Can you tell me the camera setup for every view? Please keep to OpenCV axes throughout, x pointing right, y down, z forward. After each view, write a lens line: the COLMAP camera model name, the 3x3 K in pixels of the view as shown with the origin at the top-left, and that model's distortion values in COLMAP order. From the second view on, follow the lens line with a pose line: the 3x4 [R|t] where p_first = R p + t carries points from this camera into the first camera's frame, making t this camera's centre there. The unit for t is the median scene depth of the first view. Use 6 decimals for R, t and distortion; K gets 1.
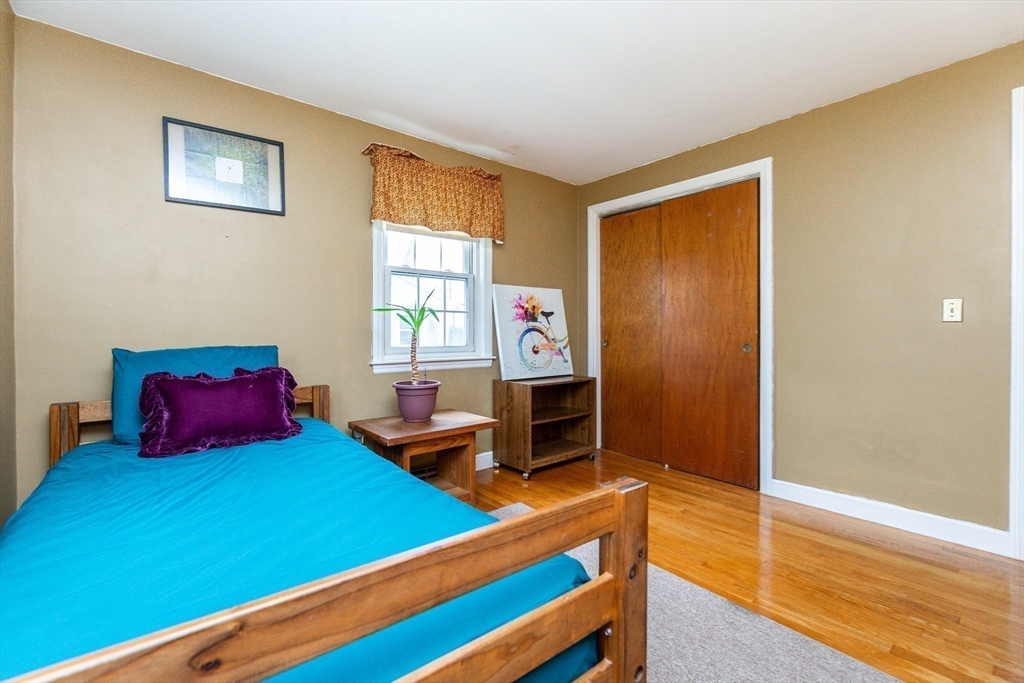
lens RADIAL K [[445.1, 0, 505.5], [0, 445.1, 335.7], [0, 0, 1]] dist [-0.009227, 0.002669]
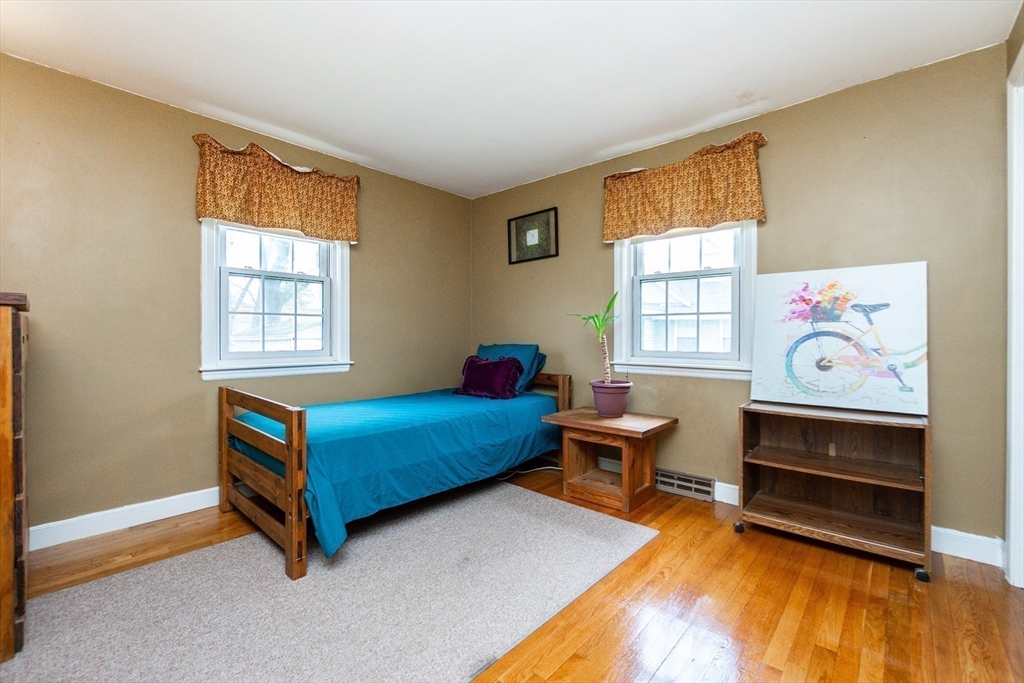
lens RADIAL K [[445.1, 0, 505.4], [0, 445.1, 337.3], [0, 0, 1]] dist [-0.009227, 0.002669]
pose [[0.144794, 0.010799, -0.989403, 0.659065], [-0.006870, 0.999927, 0.009909, -0.011681], [0.989438, 0.005362, 0.144857, 0.440698]]
